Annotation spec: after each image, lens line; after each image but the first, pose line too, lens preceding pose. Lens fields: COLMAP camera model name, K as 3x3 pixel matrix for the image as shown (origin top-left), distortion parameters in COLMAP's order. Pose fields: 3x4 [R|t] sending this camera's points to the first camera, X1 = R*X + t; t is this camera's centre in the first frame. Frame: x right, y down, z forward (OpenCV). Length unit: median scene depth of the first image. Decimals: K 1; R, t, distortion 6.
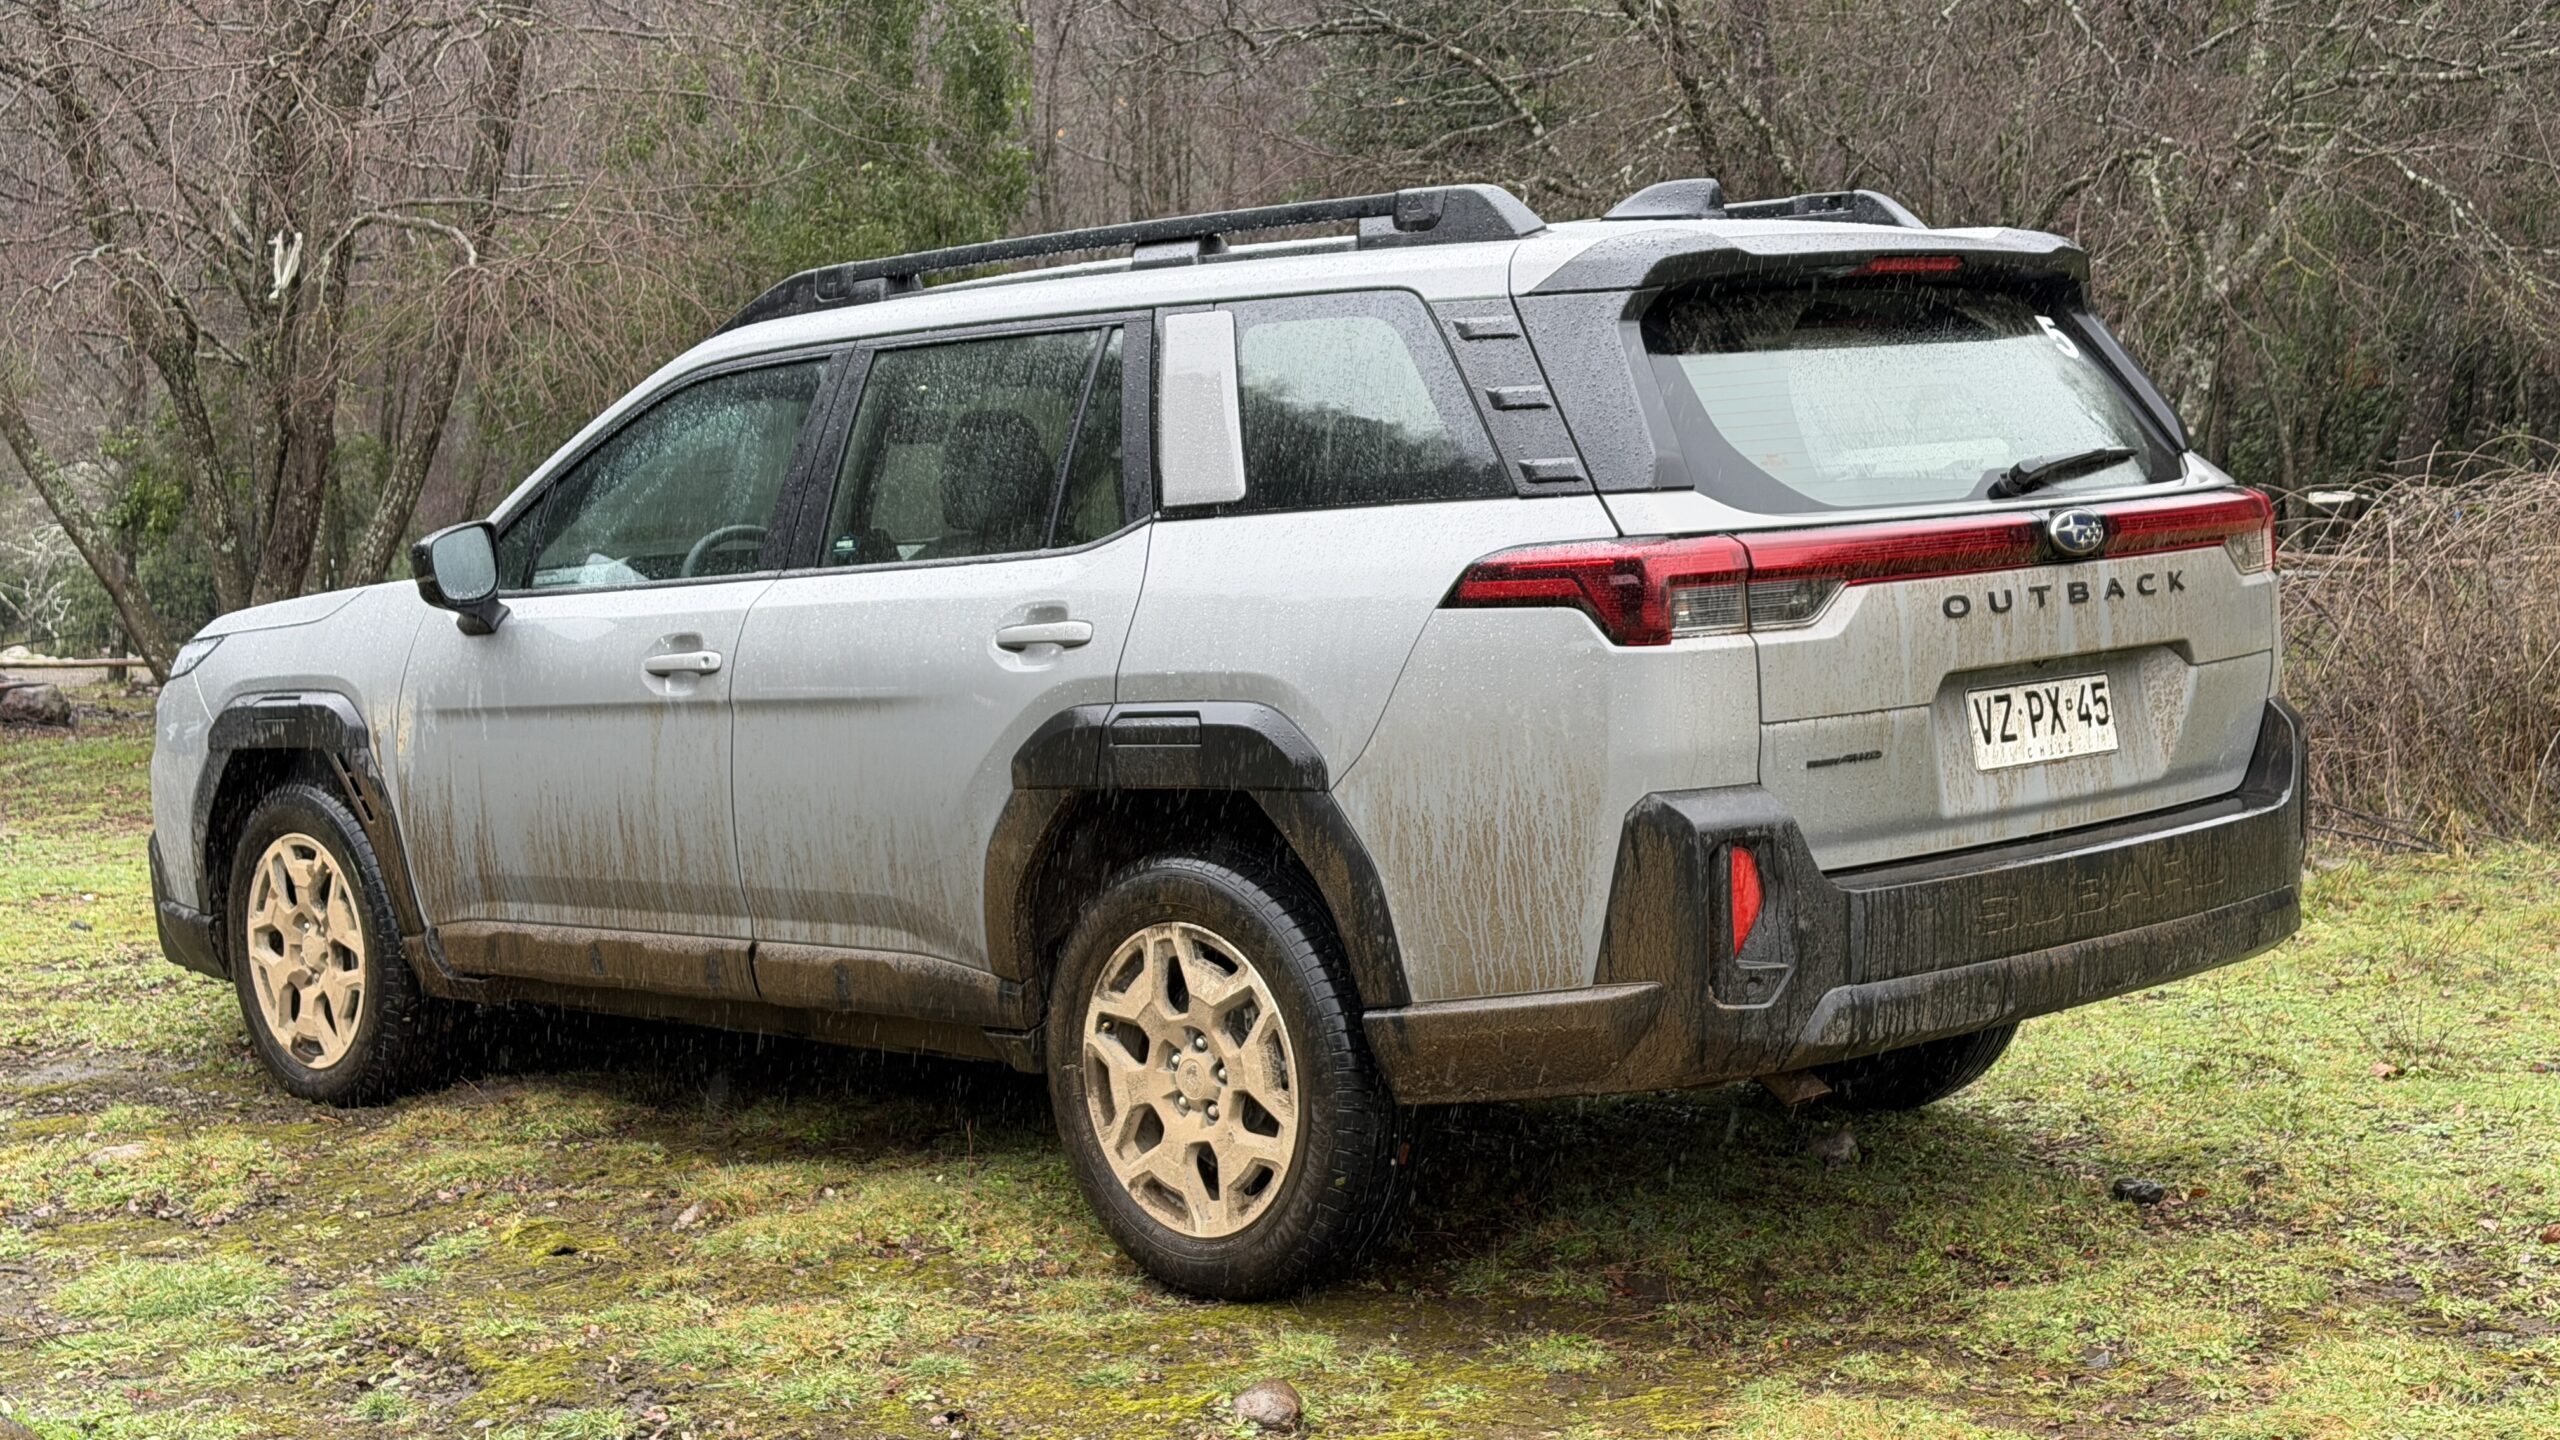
lens RADIAL K [[3754.9, 0, 1280.8], [0, 3754.9, 717.9], [0, 0, 1]] dist [0.048498, 0.000000]
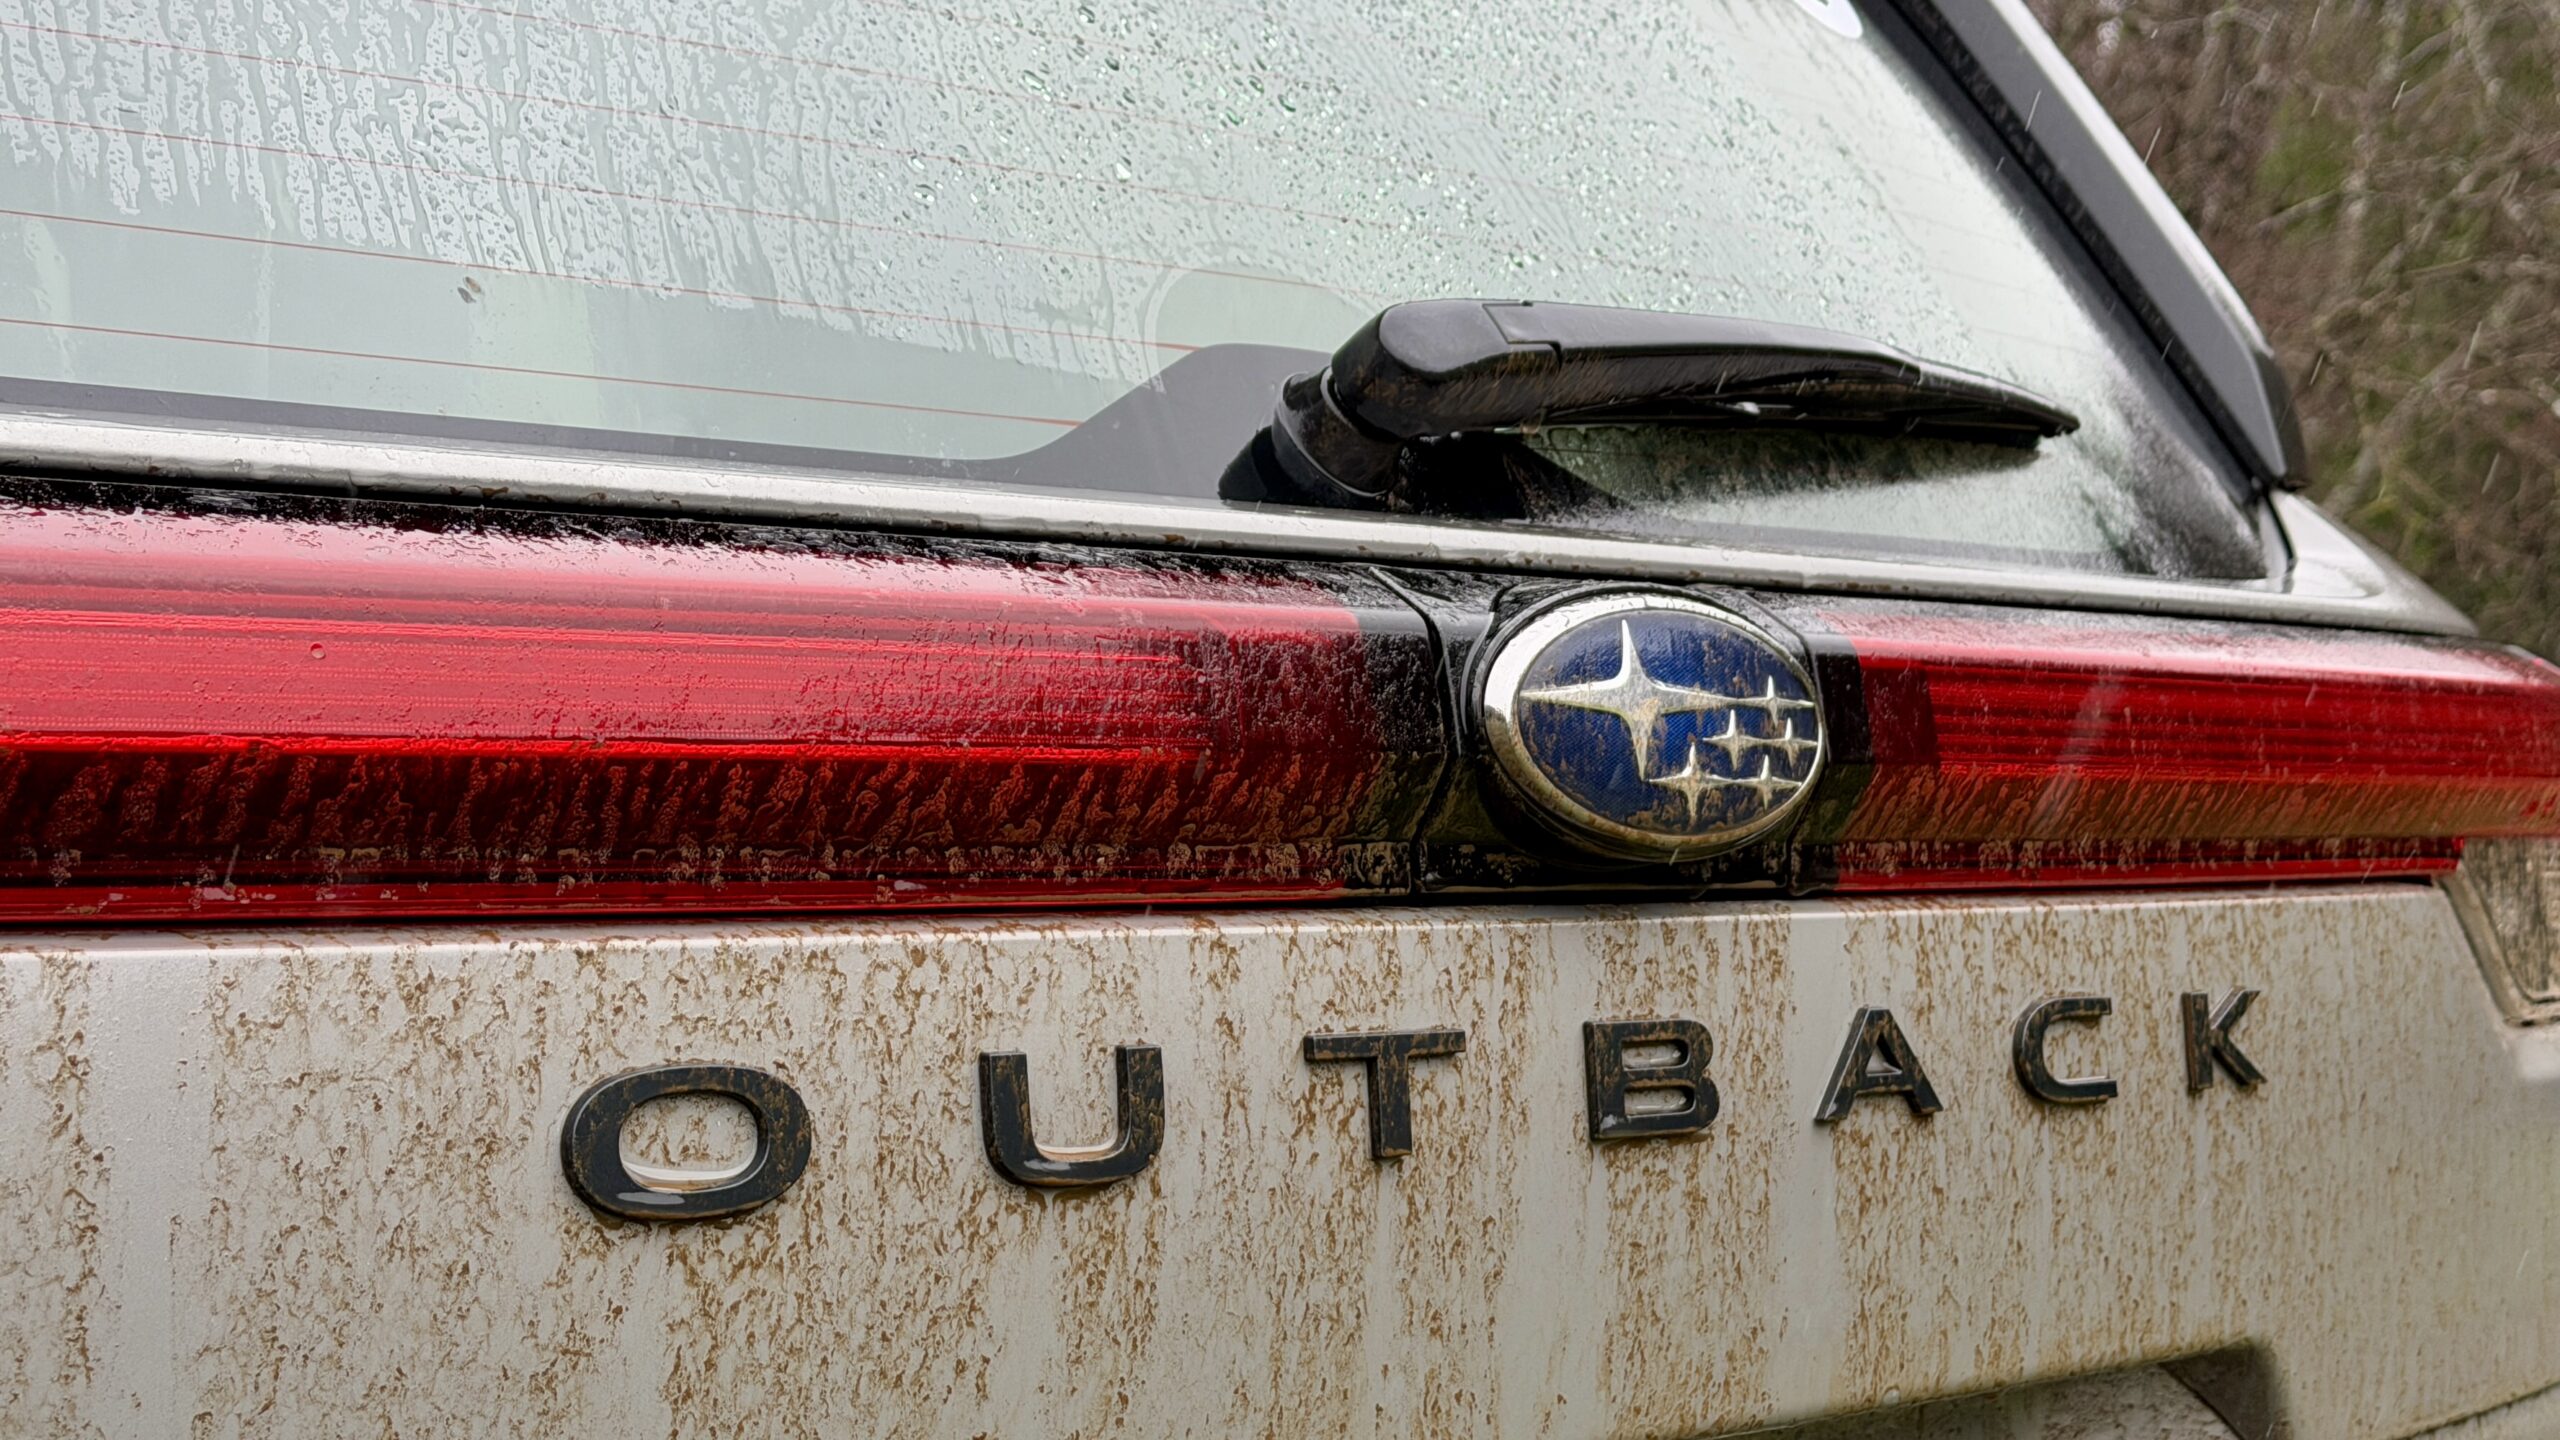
lens RADIAL K [[3754.9, 0, 1284.5], [0, 3754.9, 718.9], [0, 0, 1]] dist [0.048498, 0.000000]
pose [[0.997034, 0.076725, -0.006108, 0.189396], [-0.076968, 0.993892, -0.079093, -0.033880], [0.000002, 0.079328, 0.996849, 0.805005]]
